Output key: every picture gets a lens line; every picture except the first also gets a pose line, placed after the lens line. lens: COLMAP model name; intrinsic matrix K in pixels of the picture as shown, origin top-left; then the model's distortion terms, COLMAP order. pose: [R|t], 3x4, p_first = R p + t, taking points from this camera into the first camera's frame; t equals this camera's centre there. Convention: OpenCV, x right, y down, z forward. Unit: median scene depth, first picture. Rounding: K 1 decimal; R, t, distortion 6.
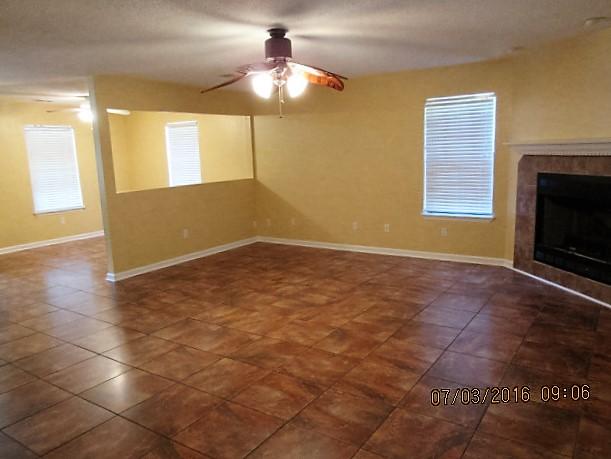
lens RADIAL K [[466.5, 0, 308.8], [0, 466.5, 229.9], [0, 0, 1]] dist [-0.025338, -0.001663]
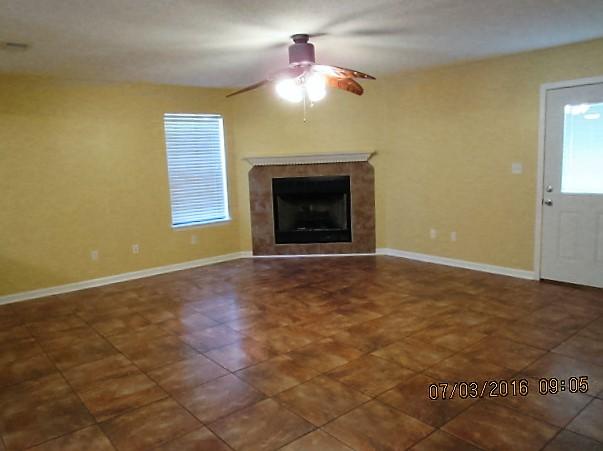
lens RADIAL K [[460.4, 0, 304.8], [0, 460.4, 225.8], [0, 0, 1]] dist [-0.025338, -0.001663]
pose [[0.283688, -0.116625, 0.951798, -0.763769], [0.190544, 0.979639, 0.063244, -0.055517], [-0.939795, 0.163418, 0.300134, 0.539276]]
